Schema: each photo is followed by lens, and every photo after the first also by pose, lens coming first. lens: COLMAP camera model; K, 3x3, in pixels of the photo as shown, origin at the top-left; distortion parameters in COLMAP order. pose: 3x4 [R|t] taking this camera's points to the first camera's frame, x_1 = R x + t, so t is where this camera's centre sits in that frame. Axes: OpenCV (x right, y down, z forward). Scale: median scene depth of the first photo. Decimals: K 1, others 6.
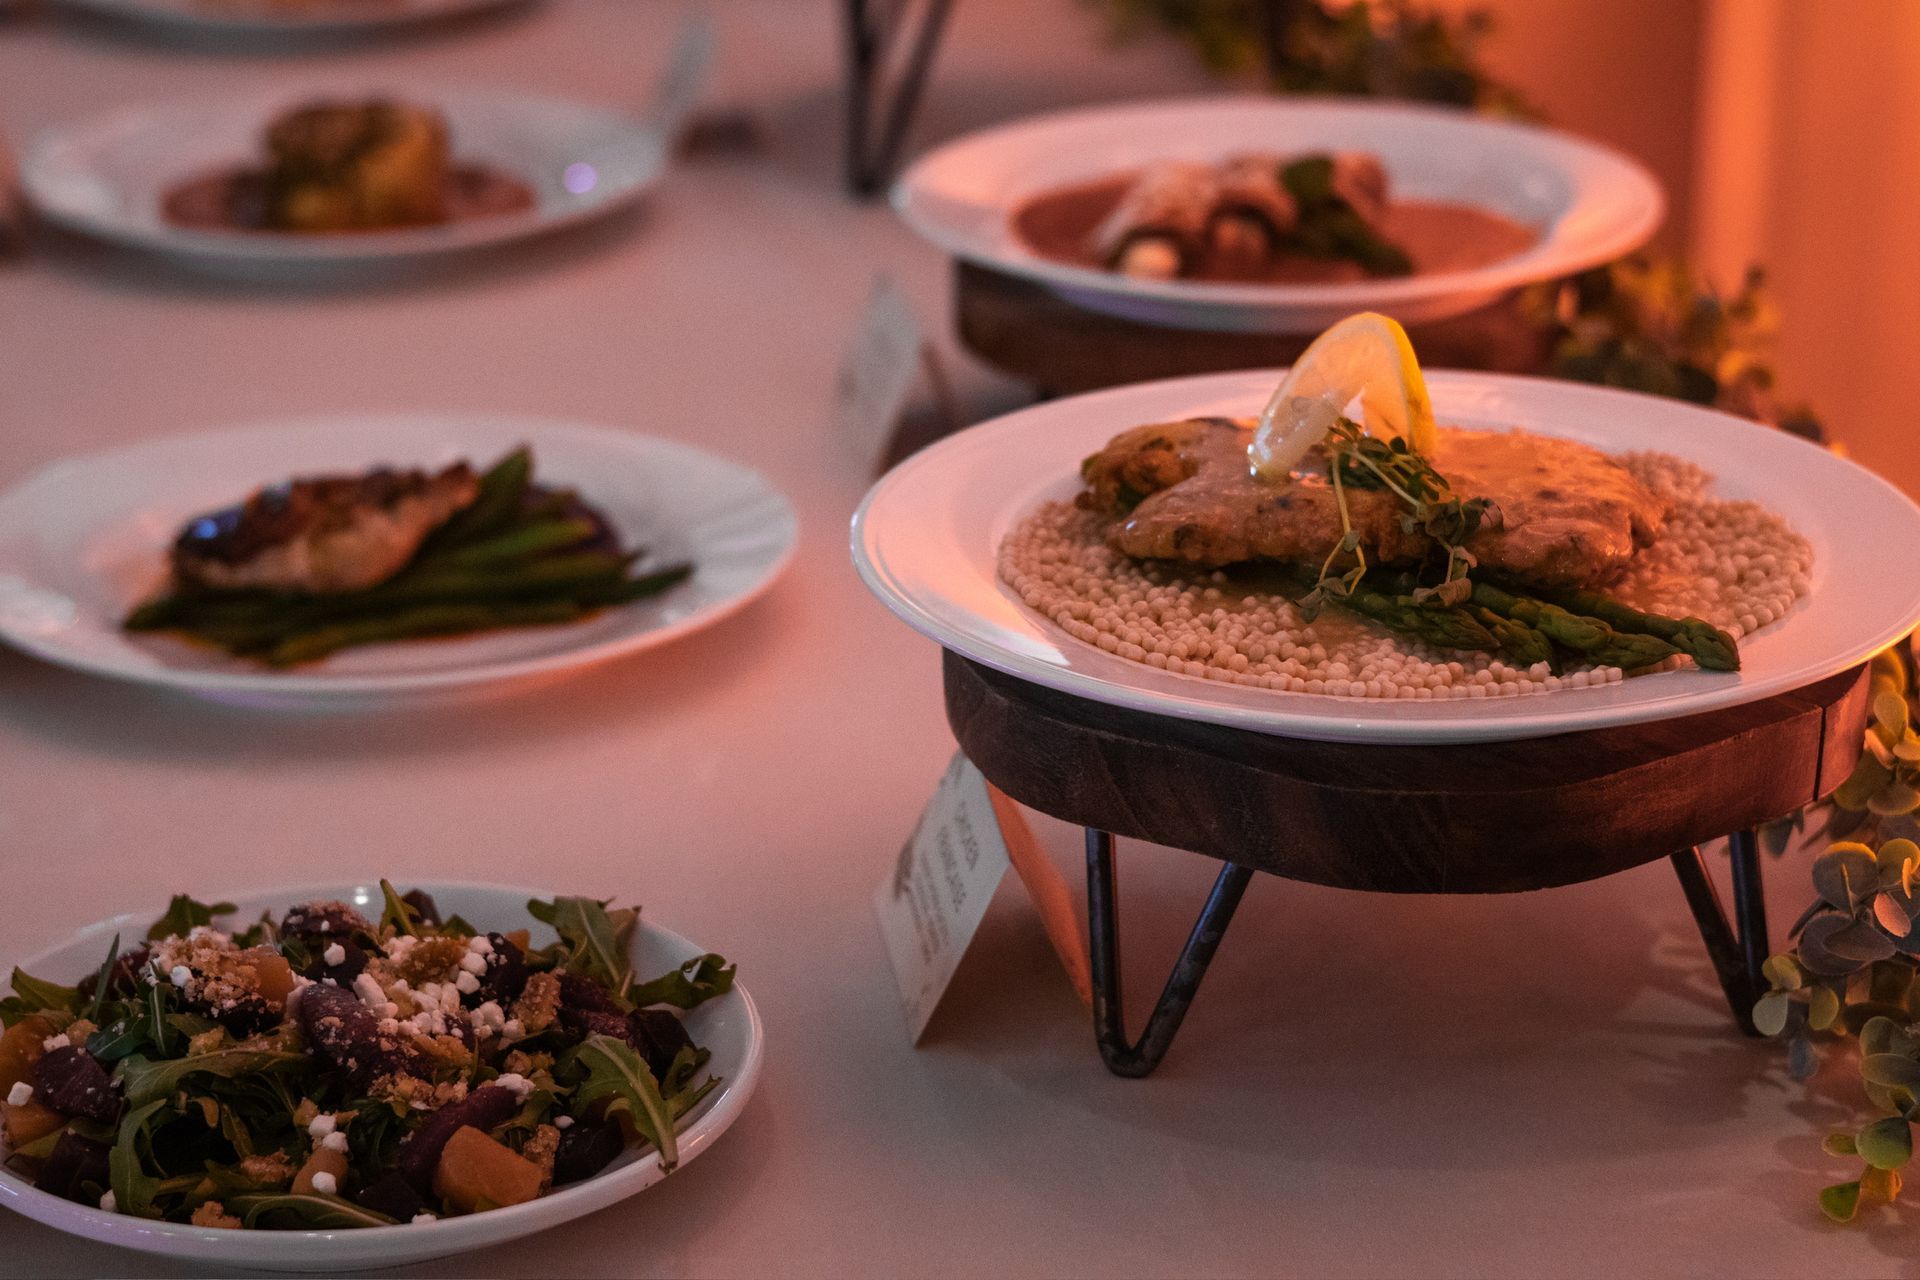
lens RADIAL K [[4590.7, 0, 960.0], [0, 4590.7, 640.0], [0, 0, 1]] dist [0.119667, -0.951443]
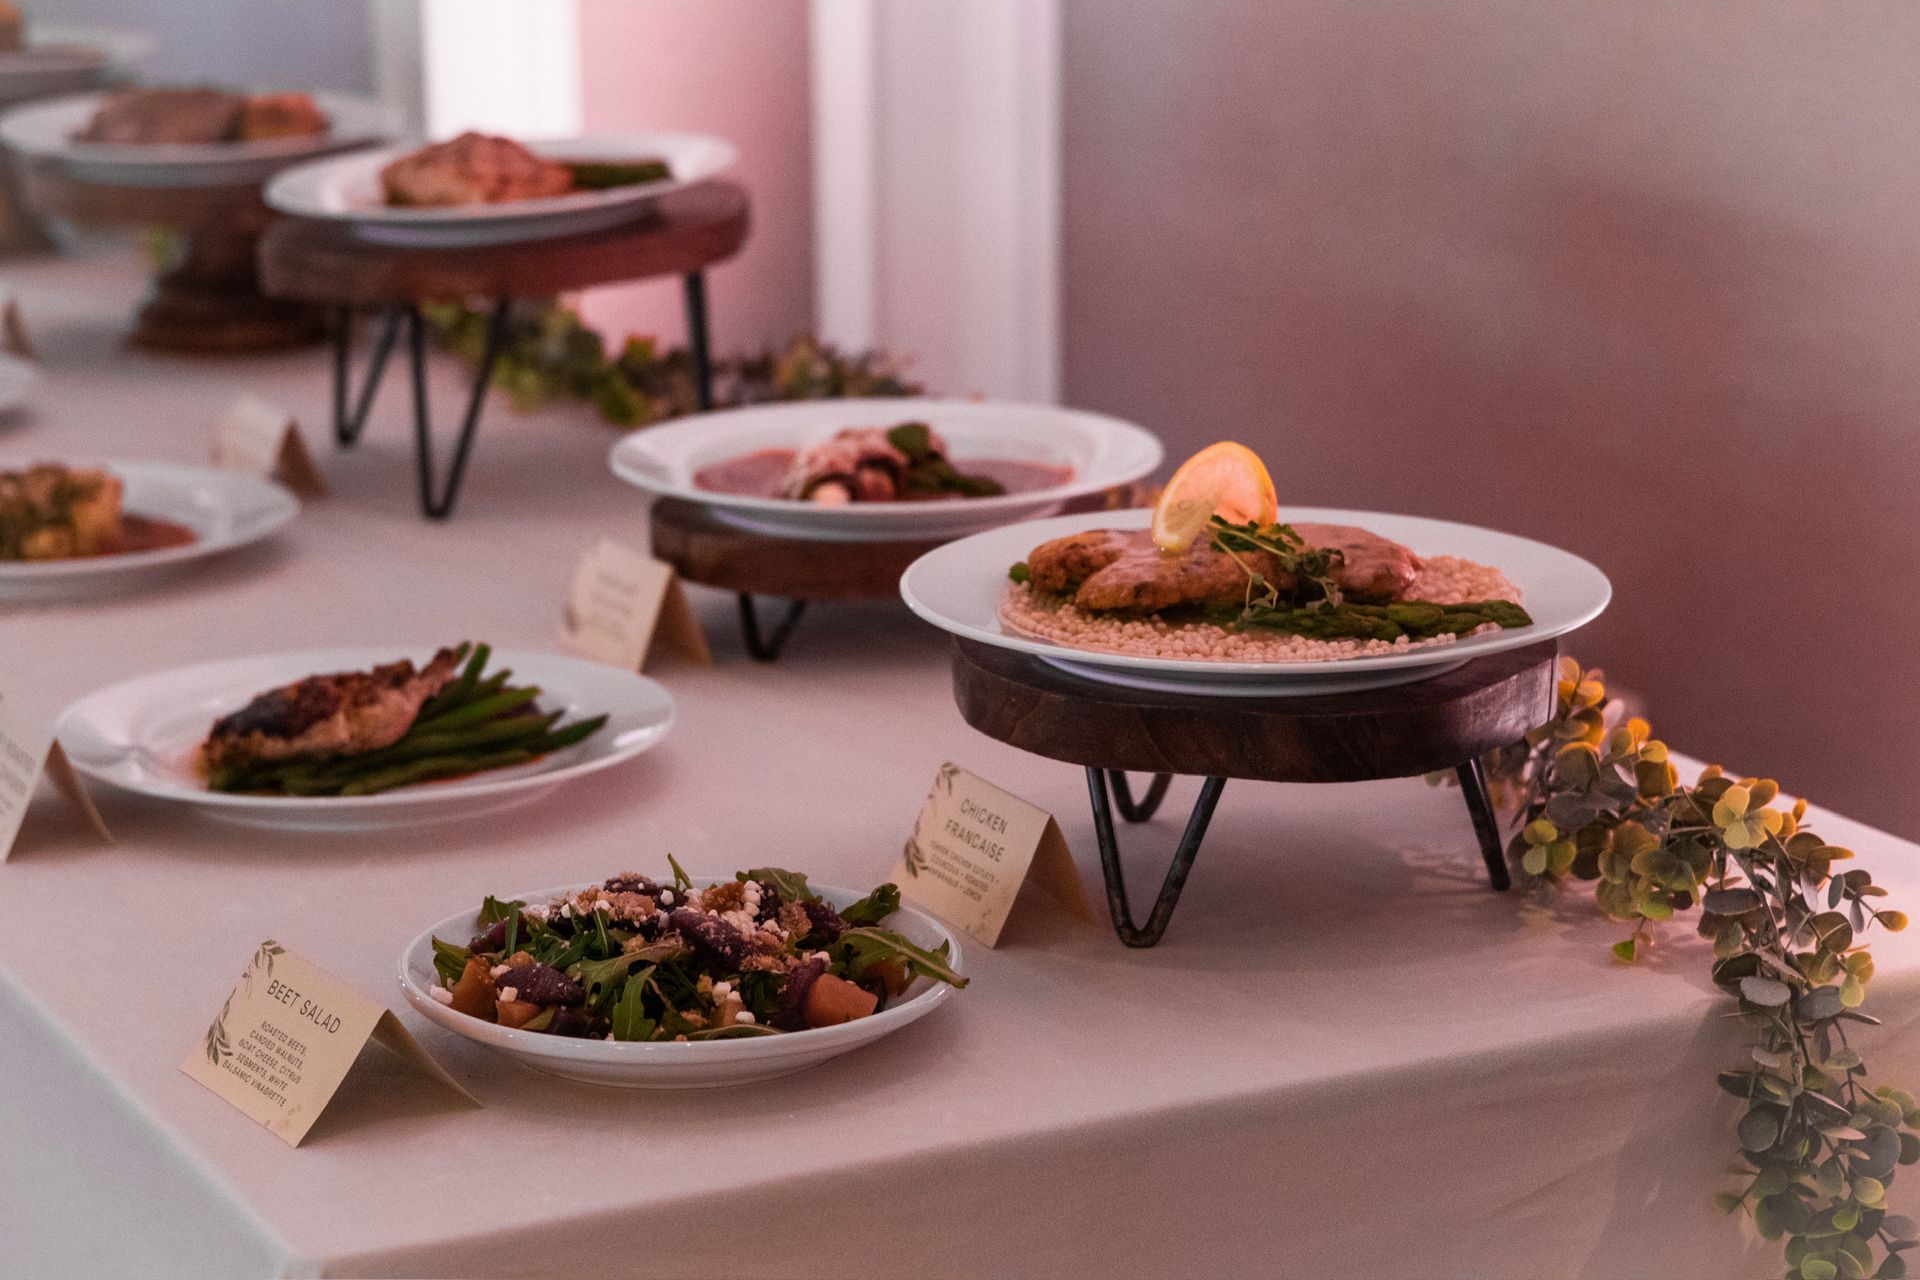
lens RADIAL K [[4590.7, 0, 960.0], [0, 4590.7, 640.0], [0, 0, 1]] dist [0.119667, -0.951443]
pose [[0.949216, -0.075761, 0.305367, -0.478668], [0.110719, 0.988927, -0.098813, 0.139103], [-0.294499, 0.127605, 0.947094, -0.430963]]
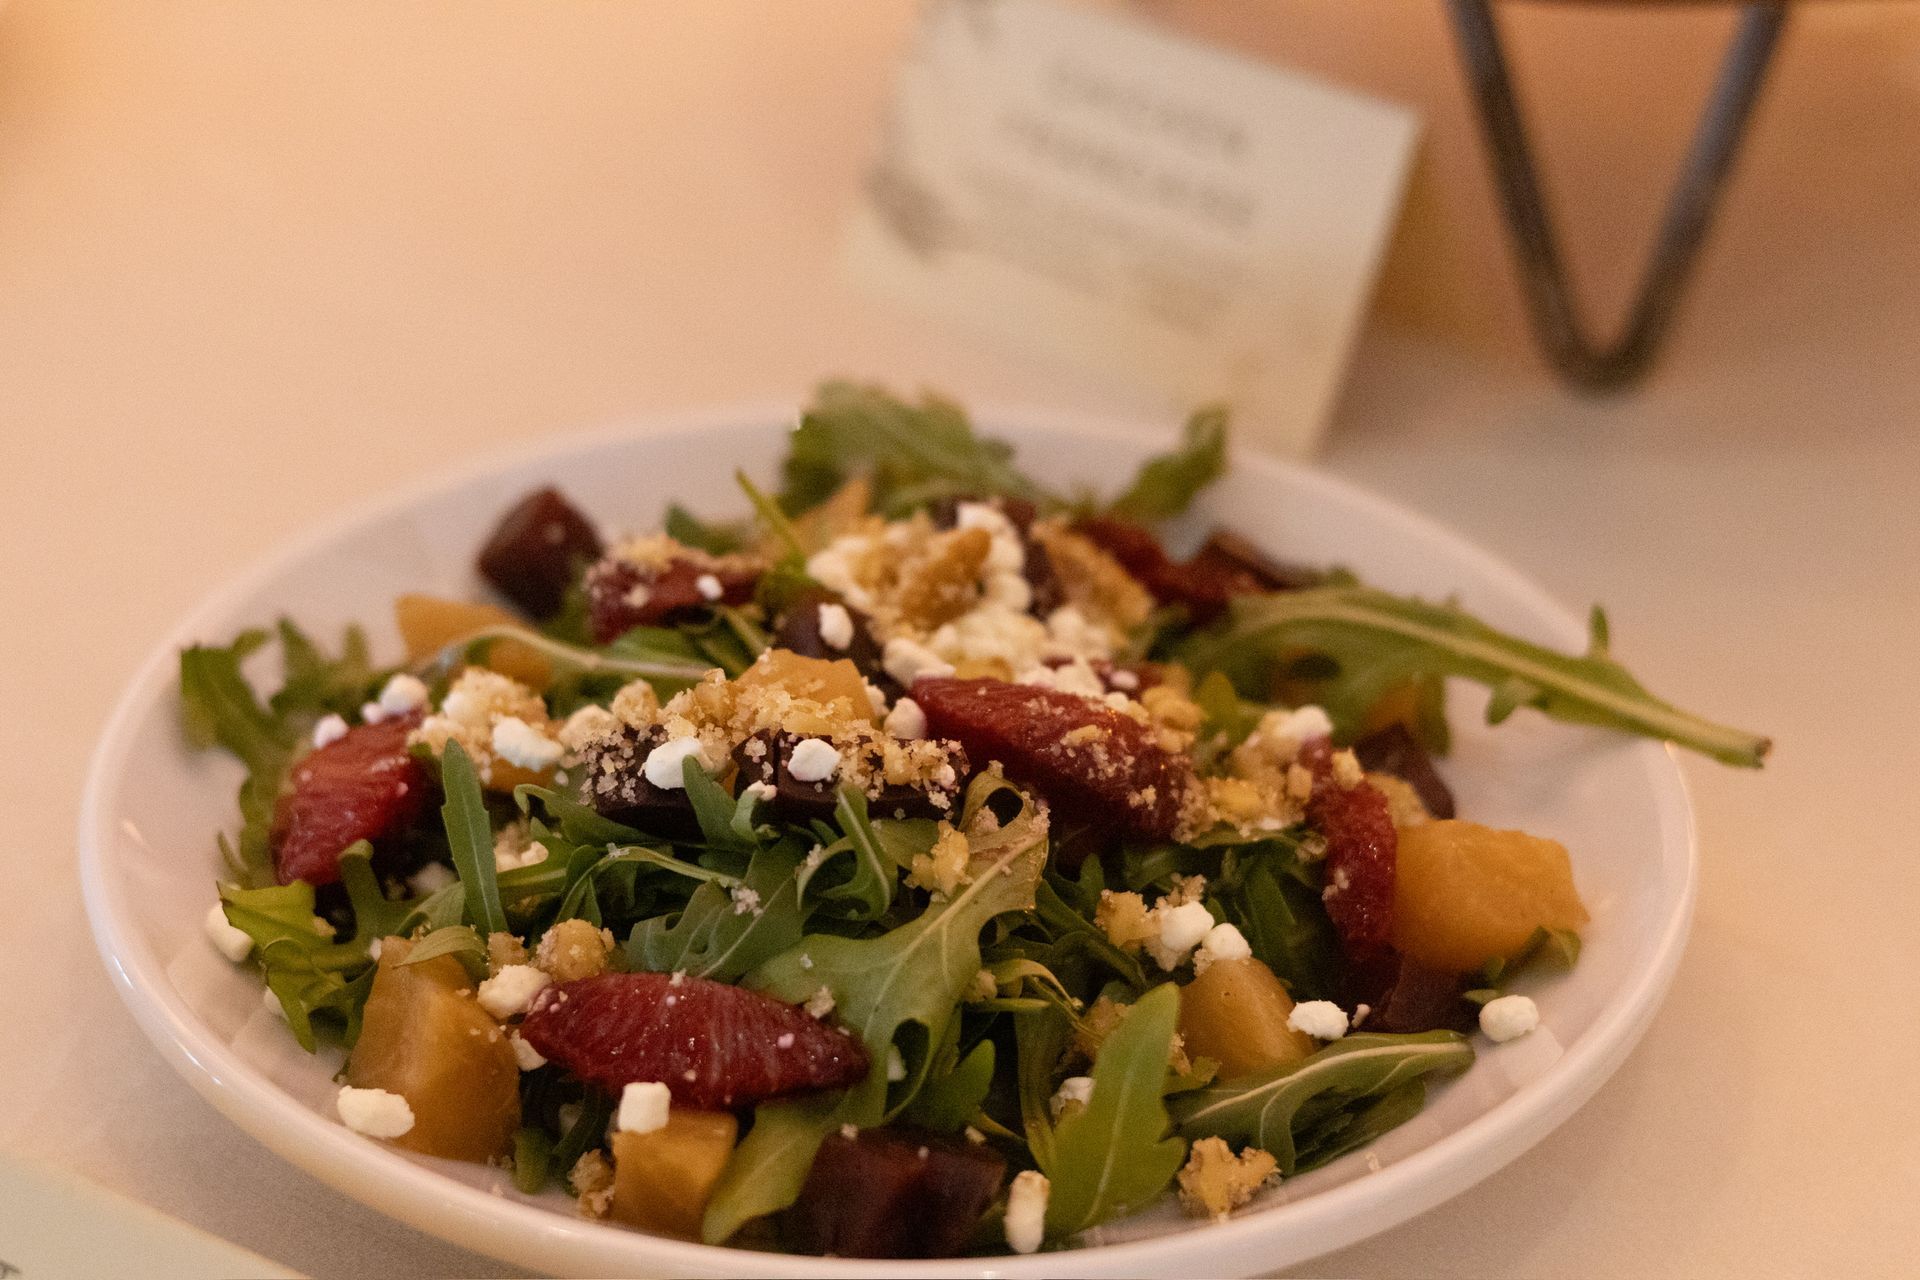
lens RADIAL K [[4590.7, 0, 960.0], [0, 4590.7, 640.0], [0, 0, 1]] dist [0.119667, -0.951443]
pose [[0.724992, -0.344831, 0.596220, -0.421769], [0.215051, 0.935700, 0.279676, -0.069483], [-0.654323, -0.074545, 0.752532, 0.584323]]
